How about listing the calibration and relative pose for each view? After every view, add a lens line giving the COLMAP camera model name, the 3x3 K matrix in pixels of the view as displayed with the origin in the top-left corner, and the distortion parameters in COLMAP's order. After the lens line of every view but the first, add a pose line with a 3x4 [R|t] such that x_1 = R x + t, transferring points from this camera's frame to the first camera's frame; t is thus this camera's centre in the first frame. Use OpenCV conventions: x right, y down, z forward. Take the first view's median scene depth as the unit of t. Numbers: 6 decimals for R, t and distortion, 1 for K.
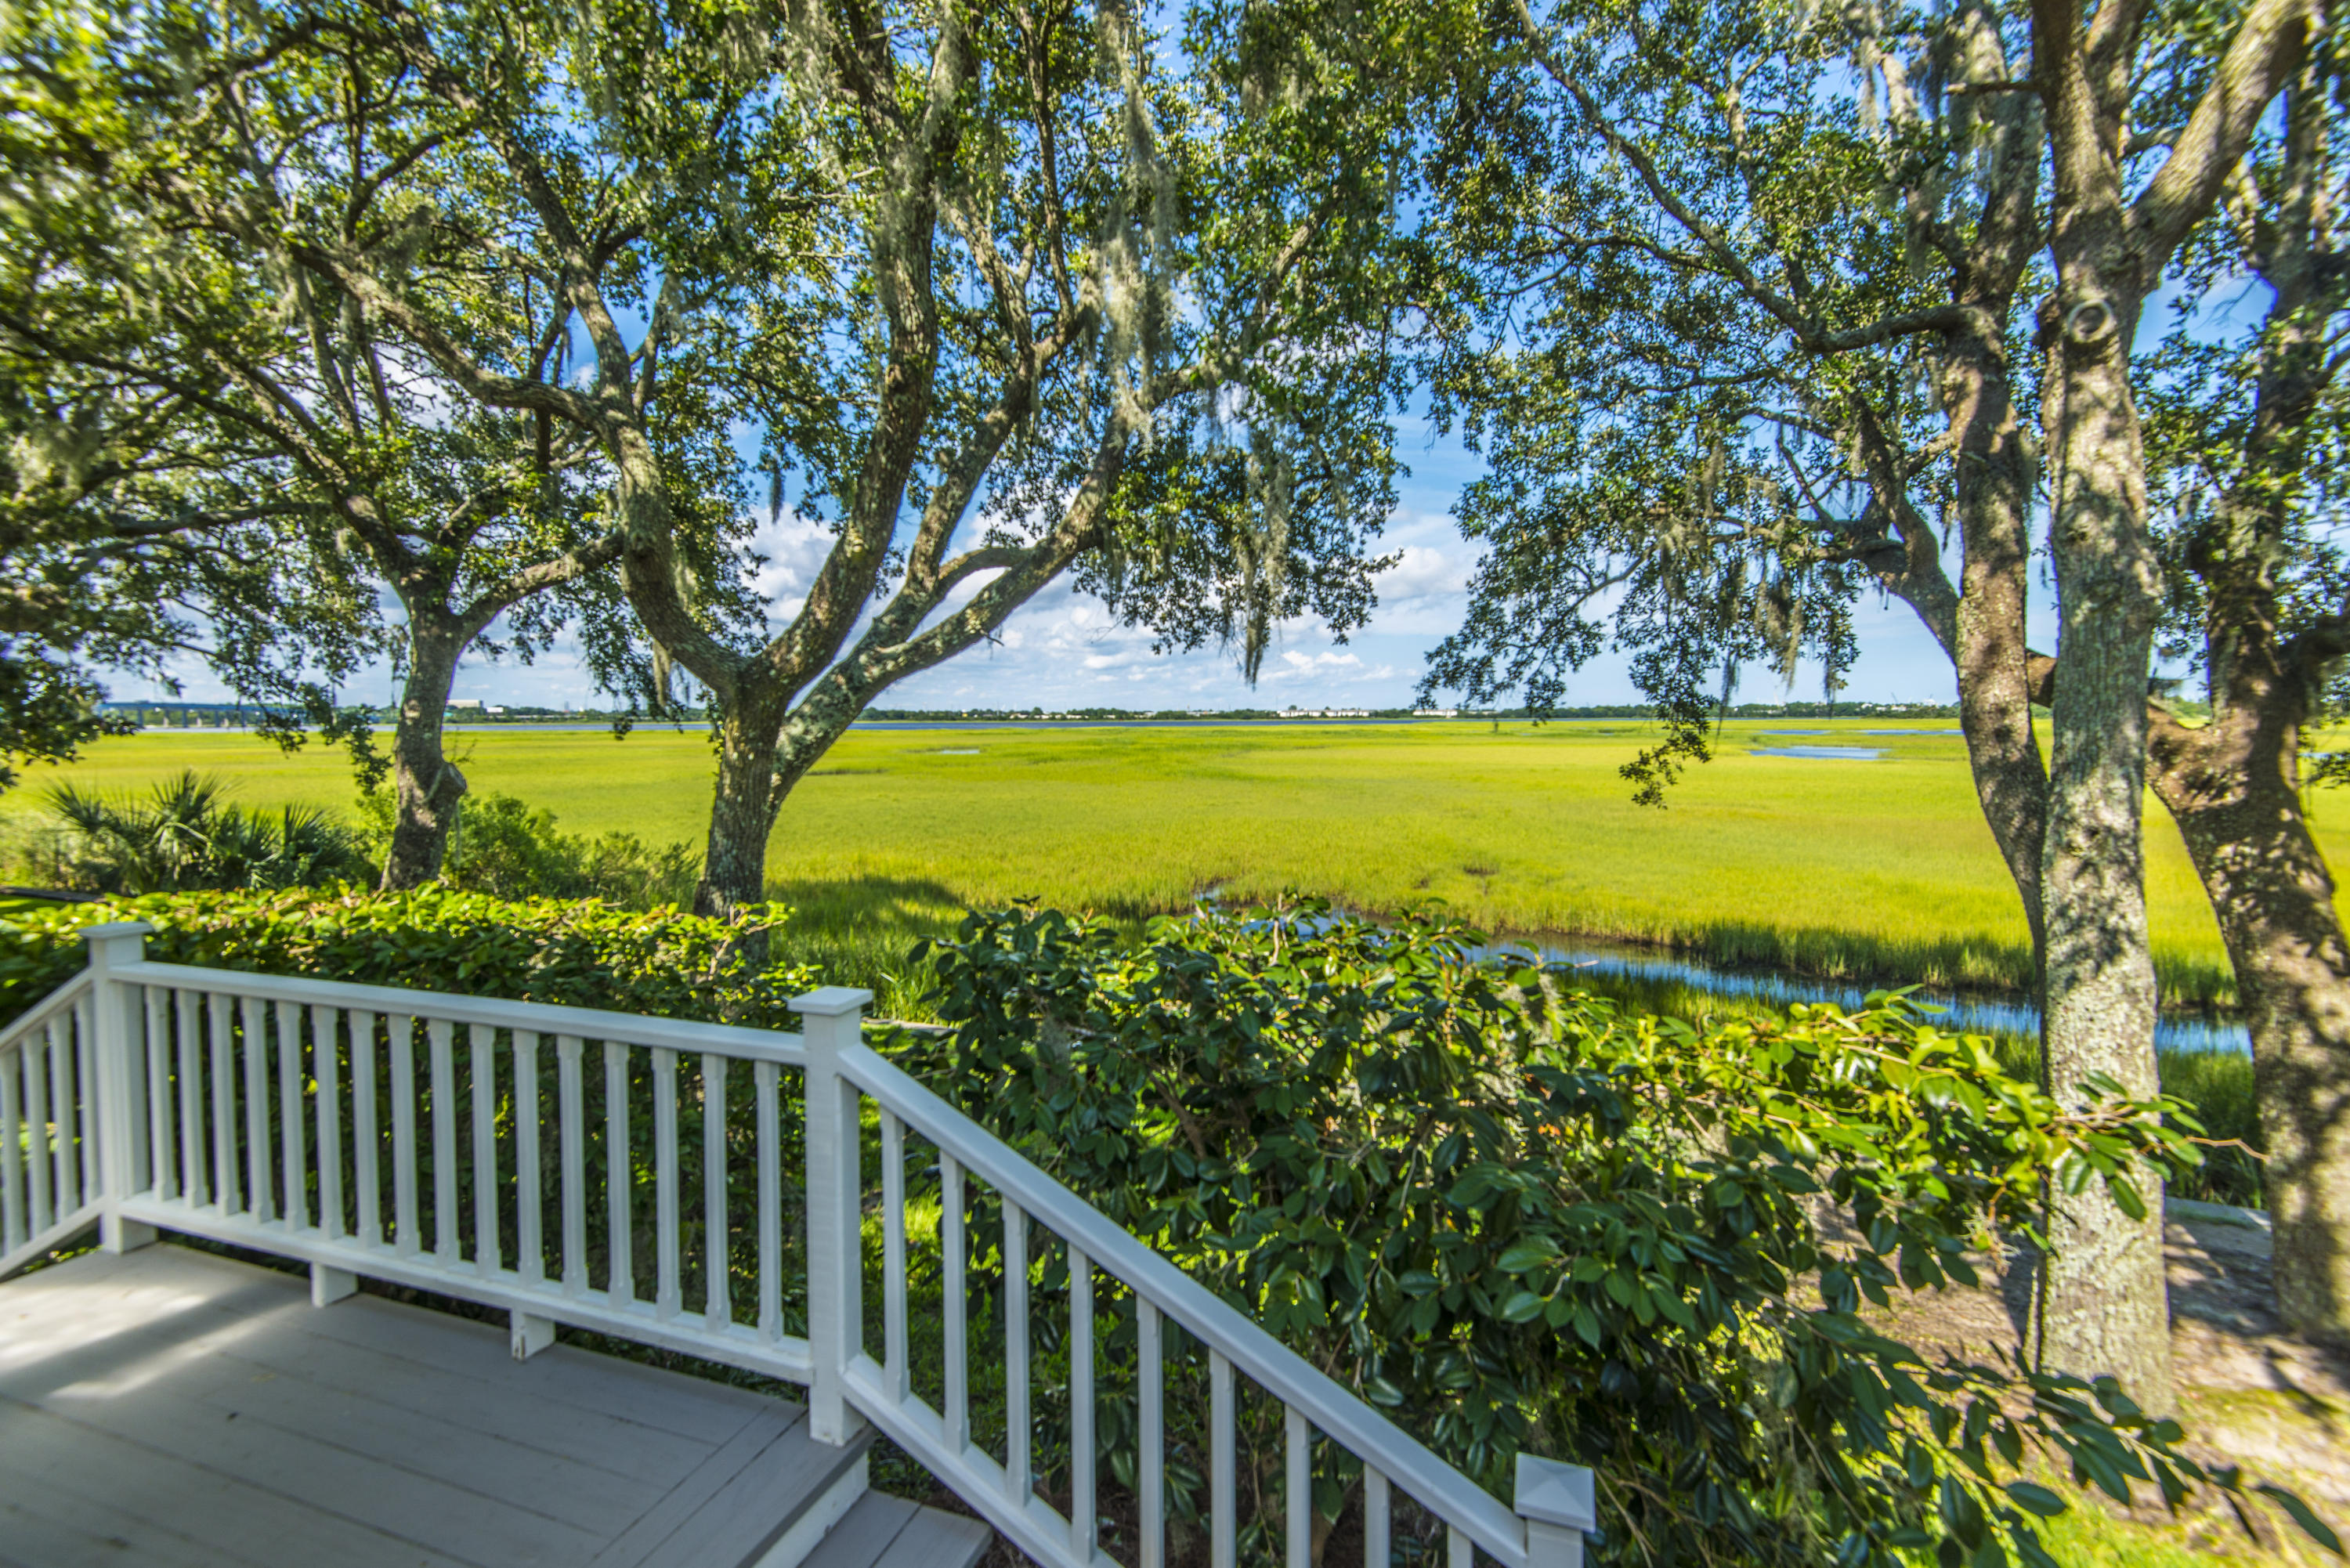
lens RADIAL K [[1064.5, 0, 1171.4], [0, 1064.5, 761.6], [0, 0, 1]] dist [-0.002825, -0.005411]
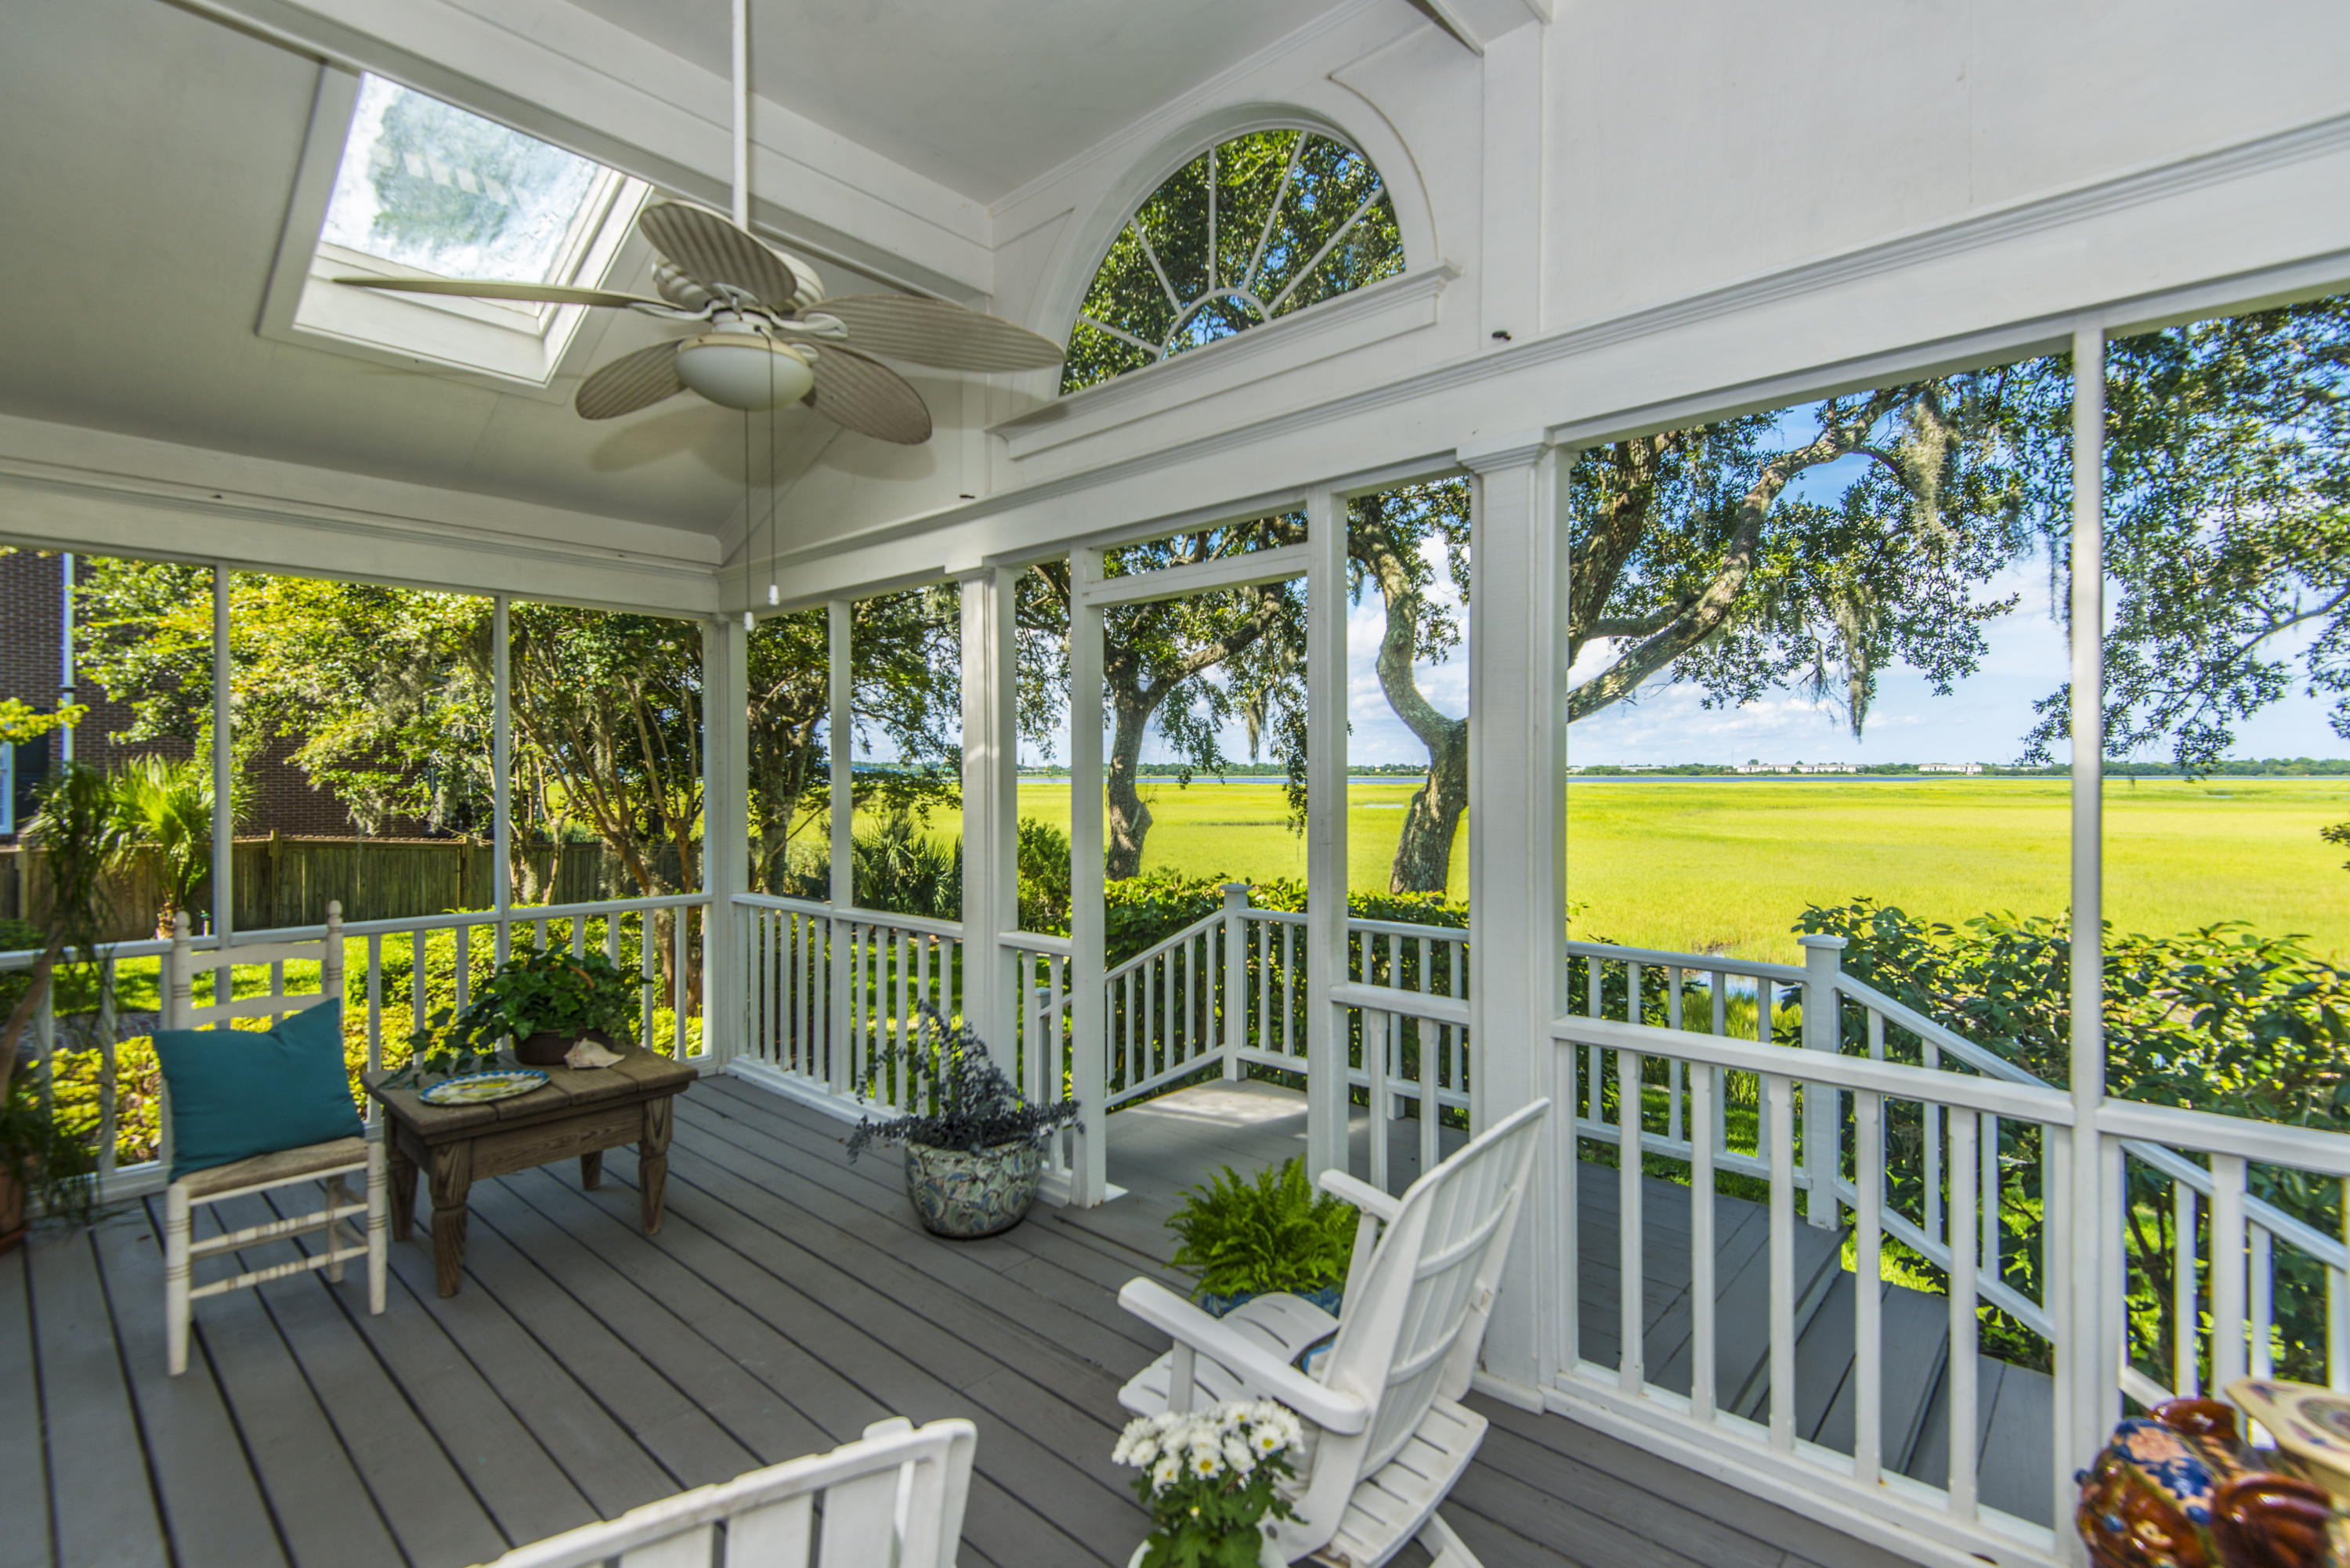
lens RADIAL K [[1064.5, 0, 1154.3], [0, 1064.5, 792.1], [0, 0, 1]] dist [-0.002825, -0.005411]
pose [[0.920535, 0.009707, -0.390540, -0.114939], [-0.018688, 0.999641, -0.019202, 0.009681], [0.390213, 0.024975, 0.920386, -0.160612]]
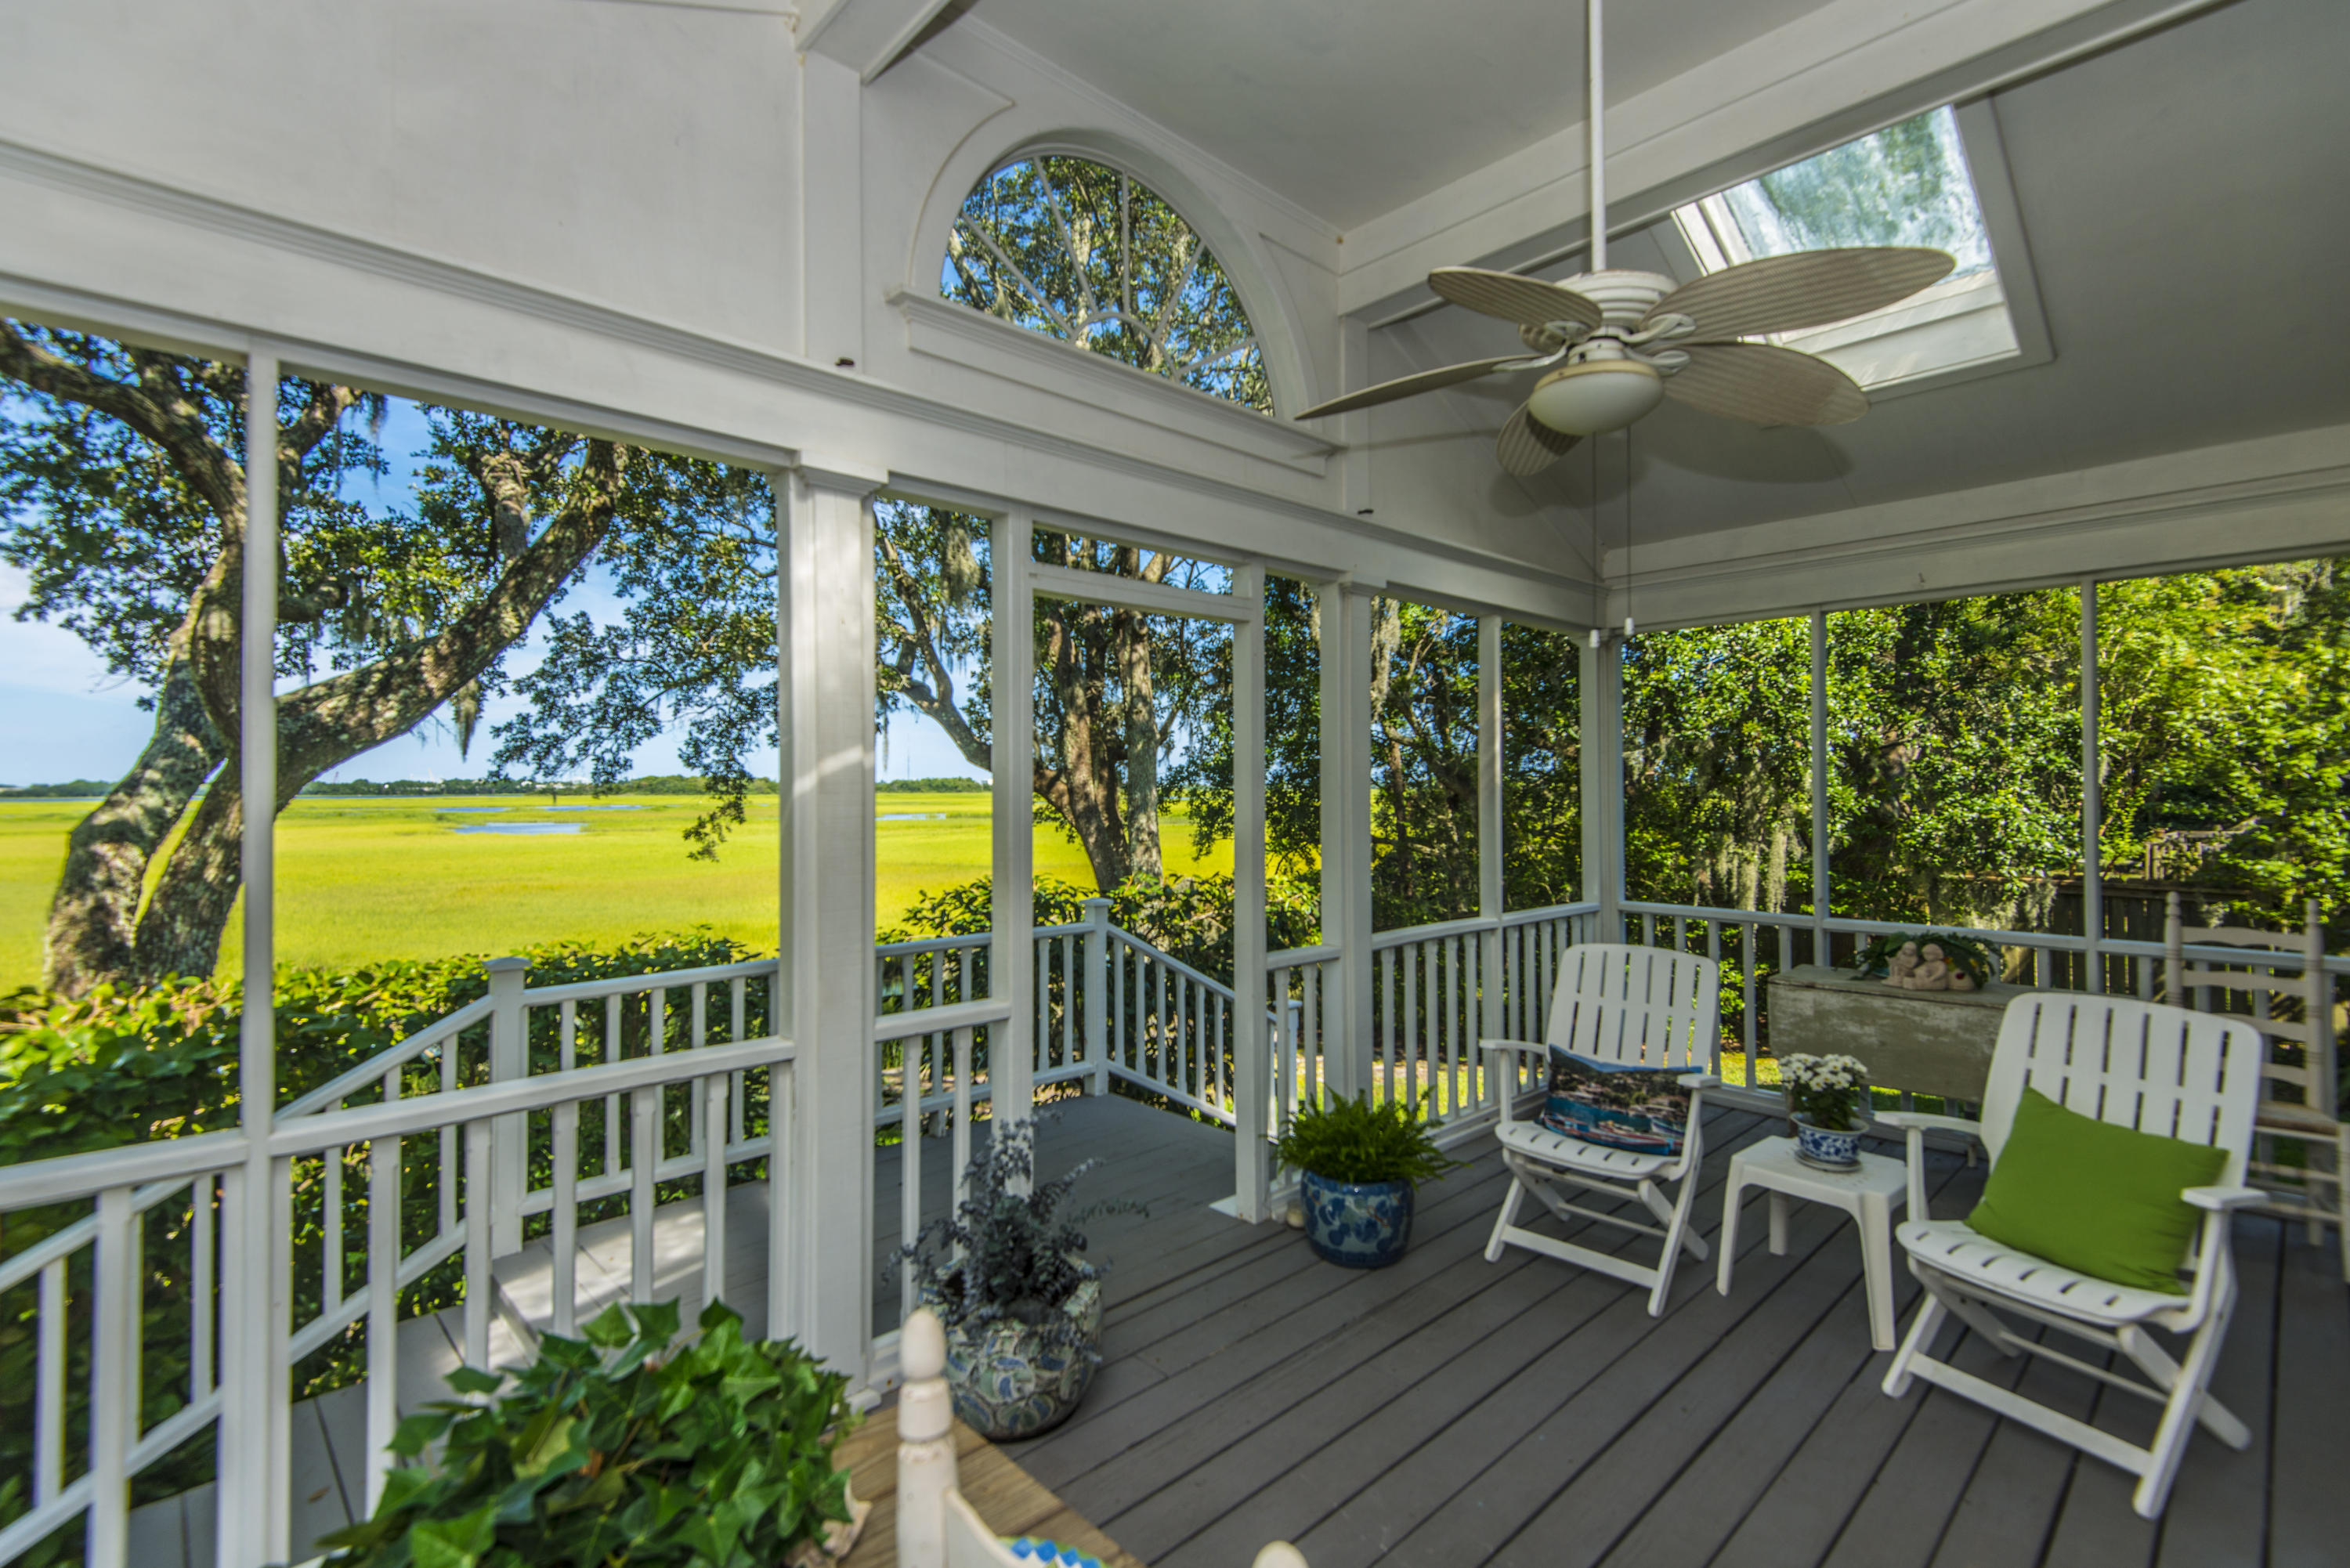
lens RADIAL K [[1064.5, 0, 1178.3], [0, 1064.5, 781.0], [0, 0, 1]] dist [-0.002825, -0.005411]
pose [[0.432665, 0.008756, 0.901512, -0.427334], [0.038962, 0.998837, -0.028400, 0.005129], [-0.900712, 0.047412, 0.431821, -0.040938]]
